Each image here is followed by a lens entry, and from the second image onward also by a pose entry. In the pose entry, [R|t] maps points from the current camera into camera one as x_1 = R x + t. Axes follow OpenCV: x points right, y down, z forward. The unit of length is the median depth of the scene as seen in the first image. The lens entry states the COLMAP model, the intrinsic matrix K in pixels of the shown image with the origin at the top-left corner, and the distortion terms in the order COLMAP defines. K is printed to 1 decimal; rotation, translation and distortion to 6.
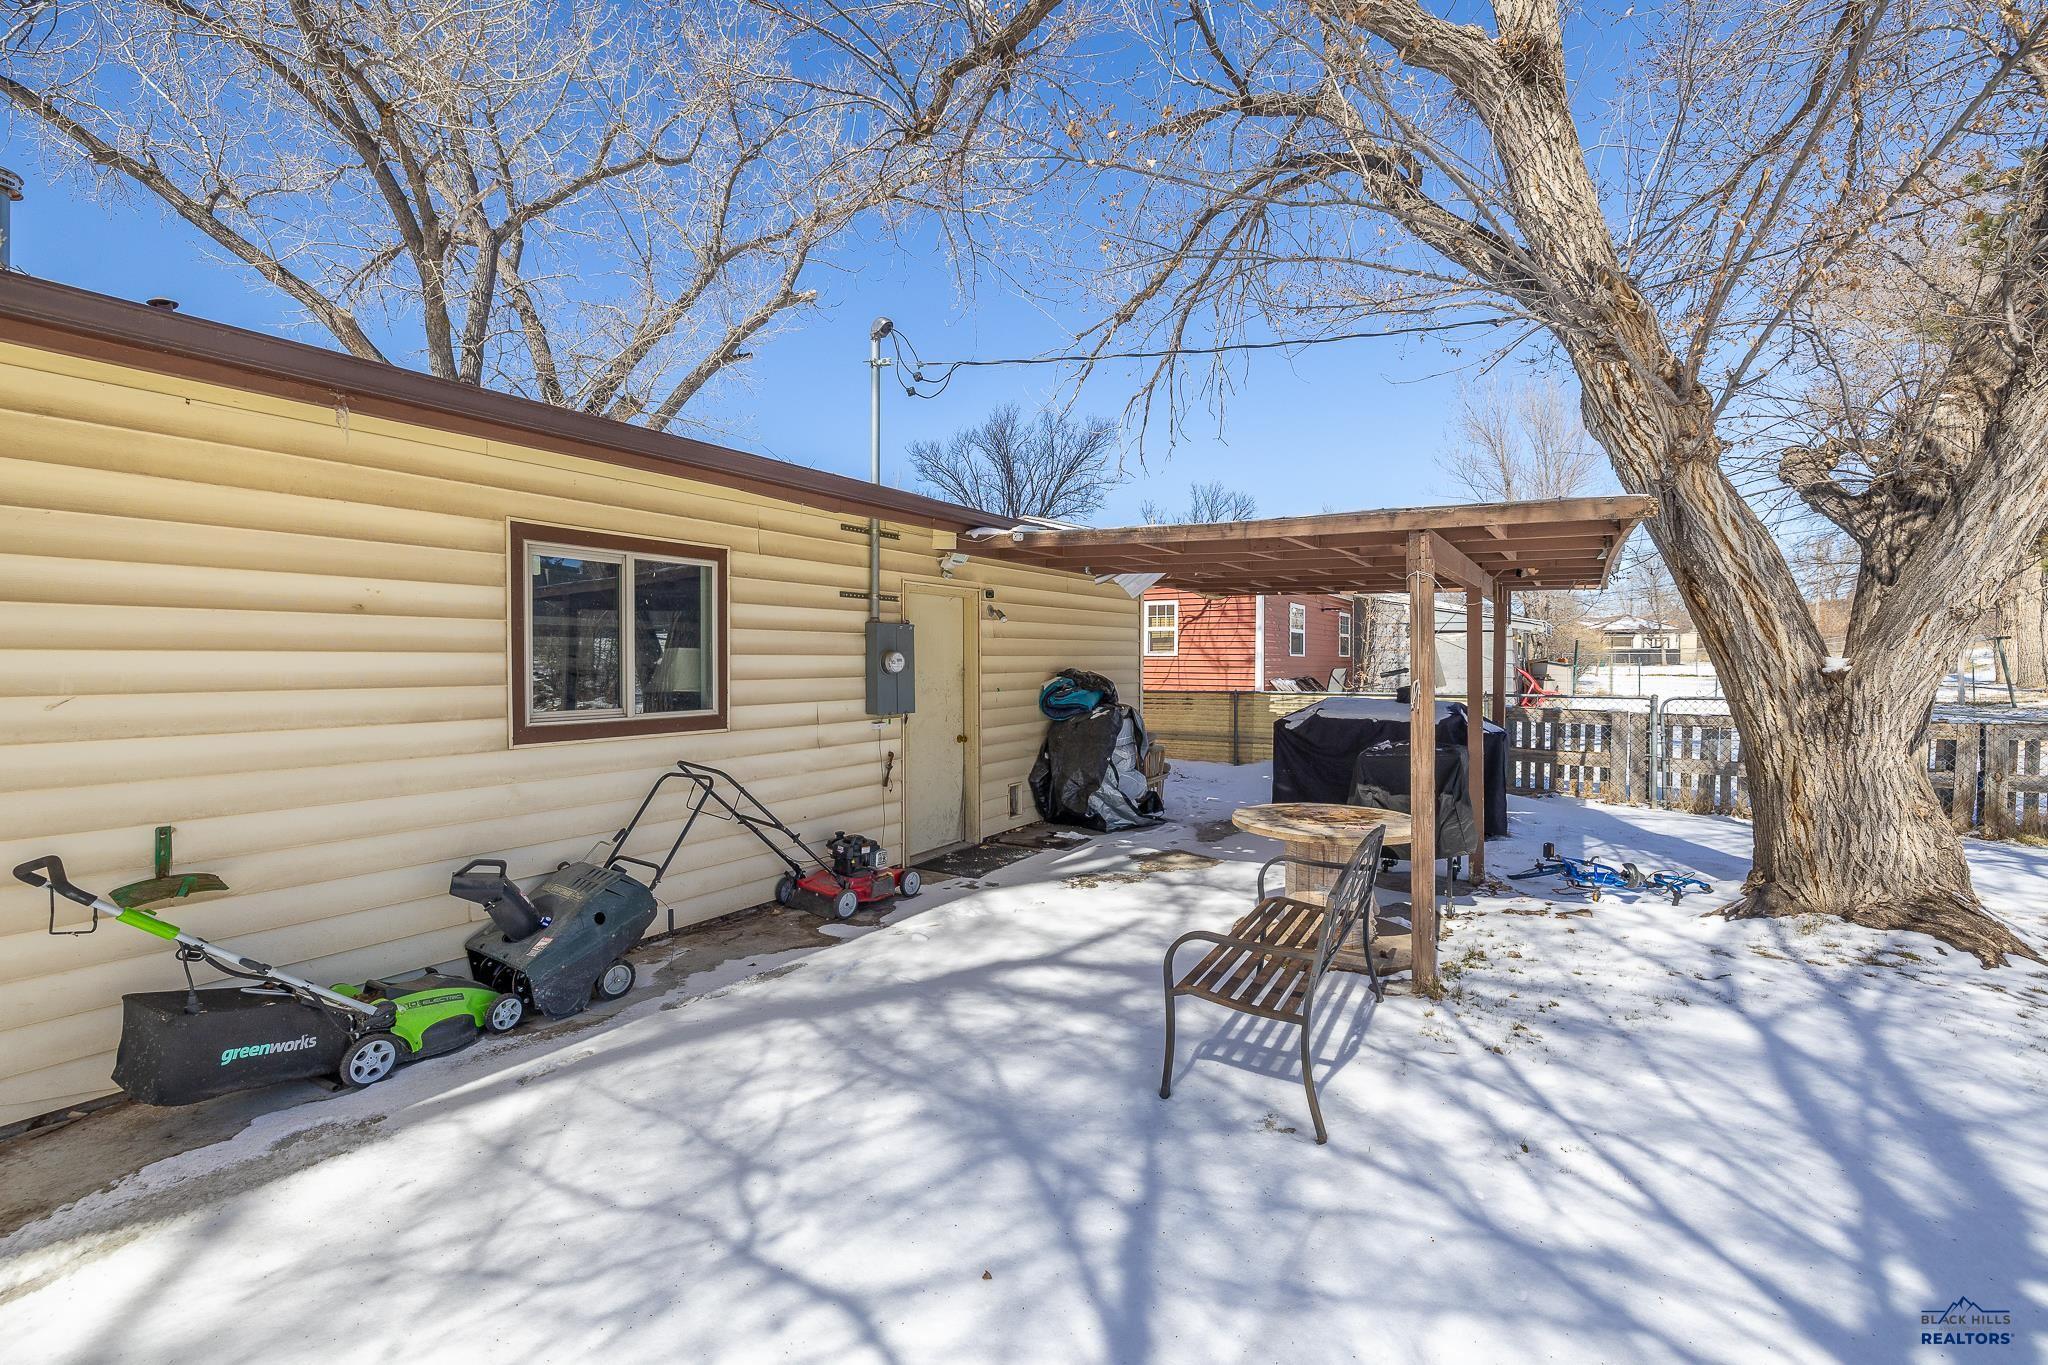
lens RADIAL K [[853.4, 0, 1028.6], [0, 853.4, 665.1], [0, 0, 1]] dist [-0.001026, -0.000099]
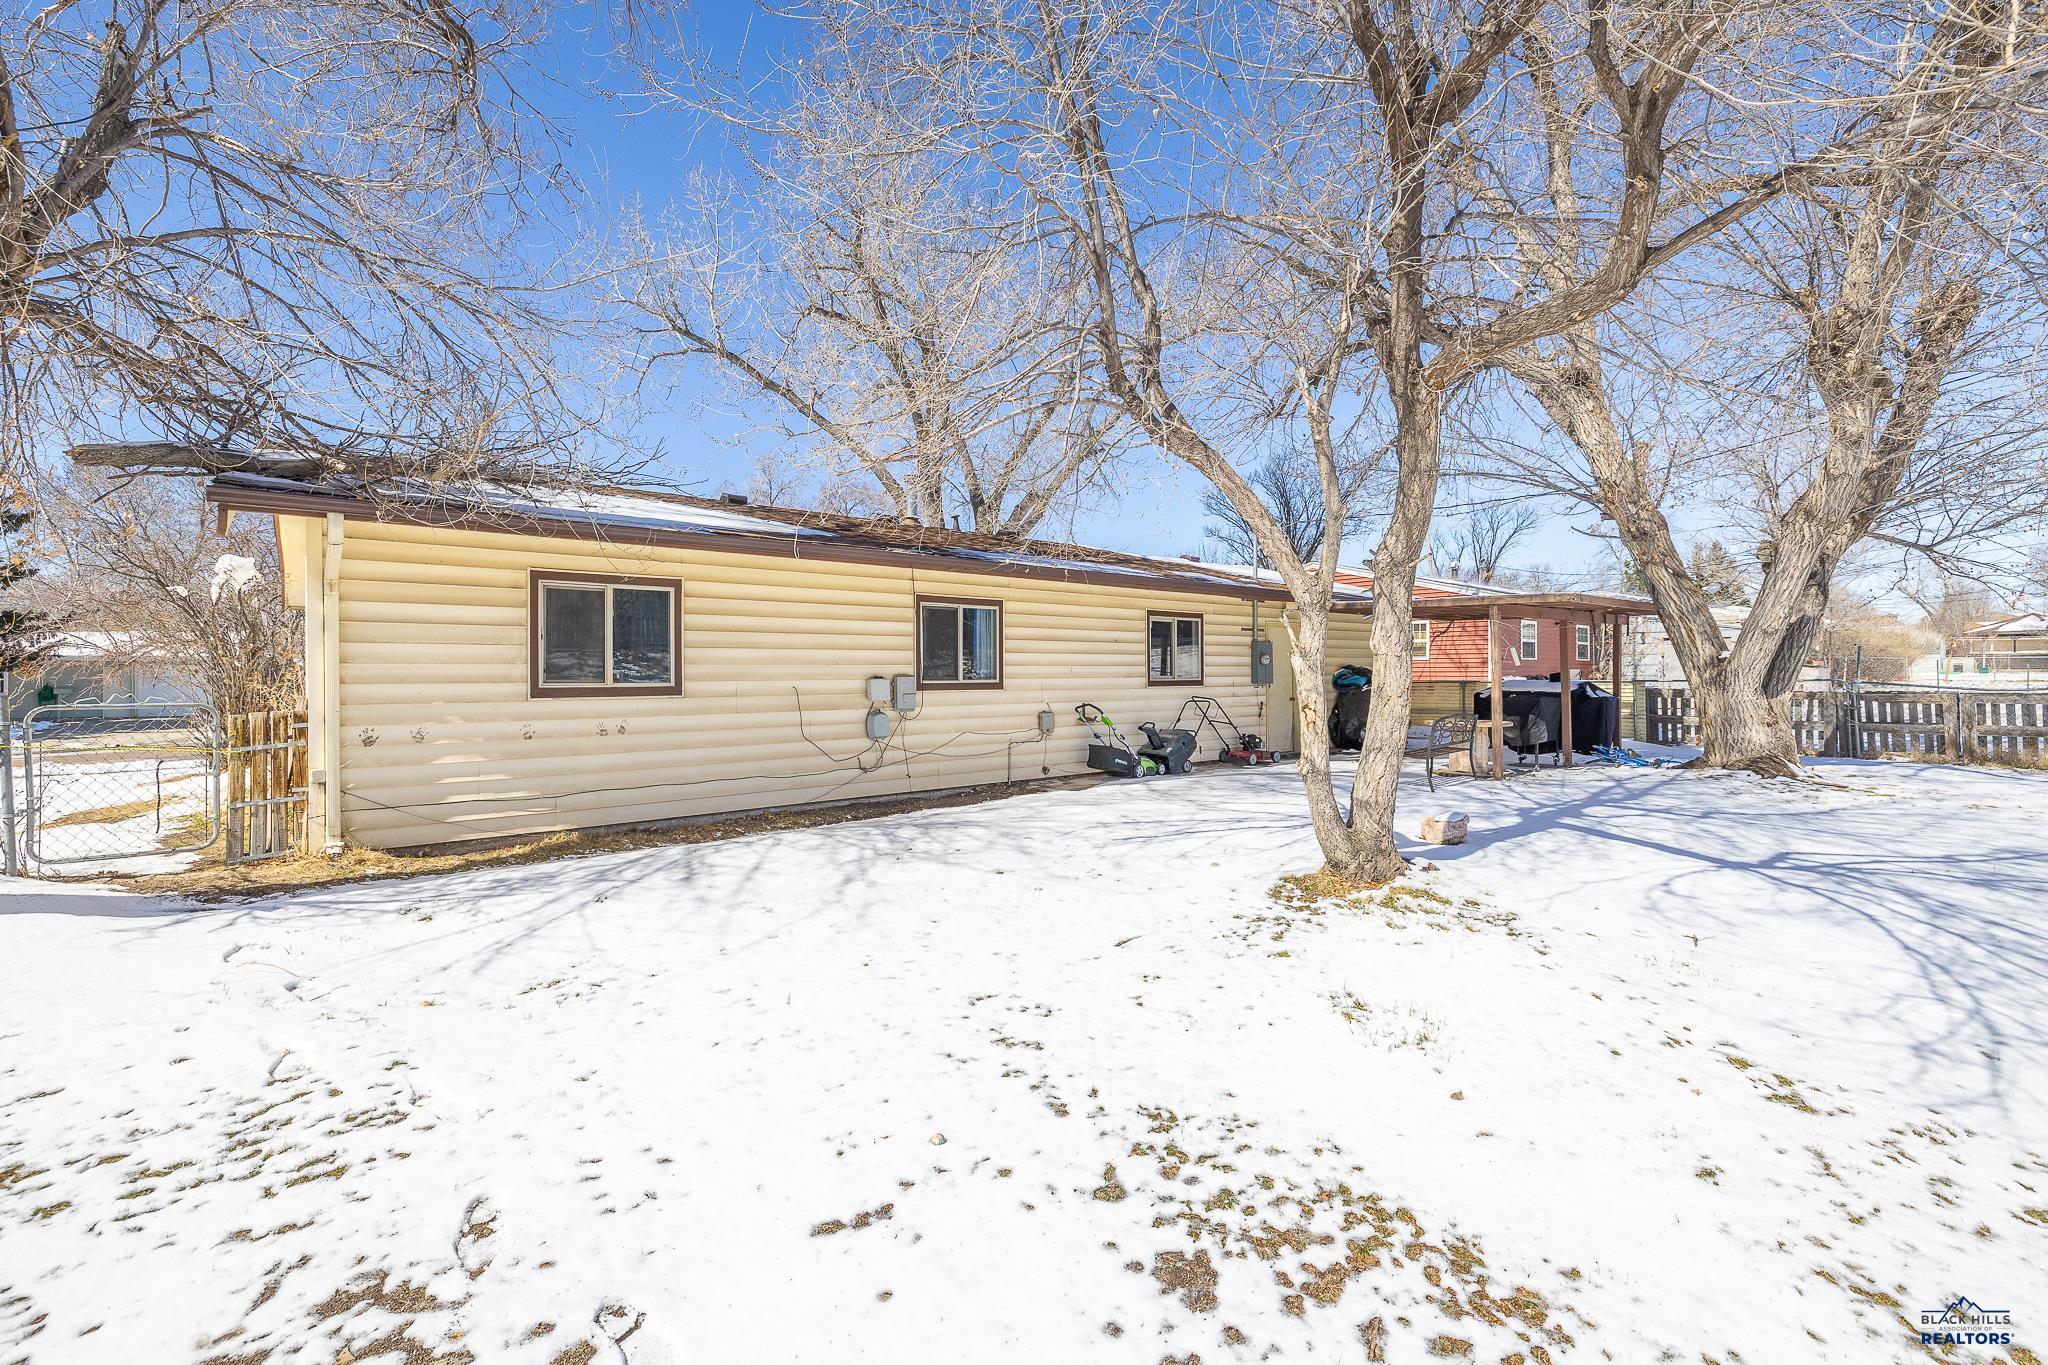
lens RADIAL K [[853.4, 0, 1028.6], [0, 853.4, 665.1], [0, 0, 1]] dist [-0.001026, -0.000099]
pose [[0.954215, -0.007709, -0.299022, -0.079292], [0.003017, 0.999865, -0.016151, 0.042938], [0.299106, 0.014510, 0.954109, -1.231548]]
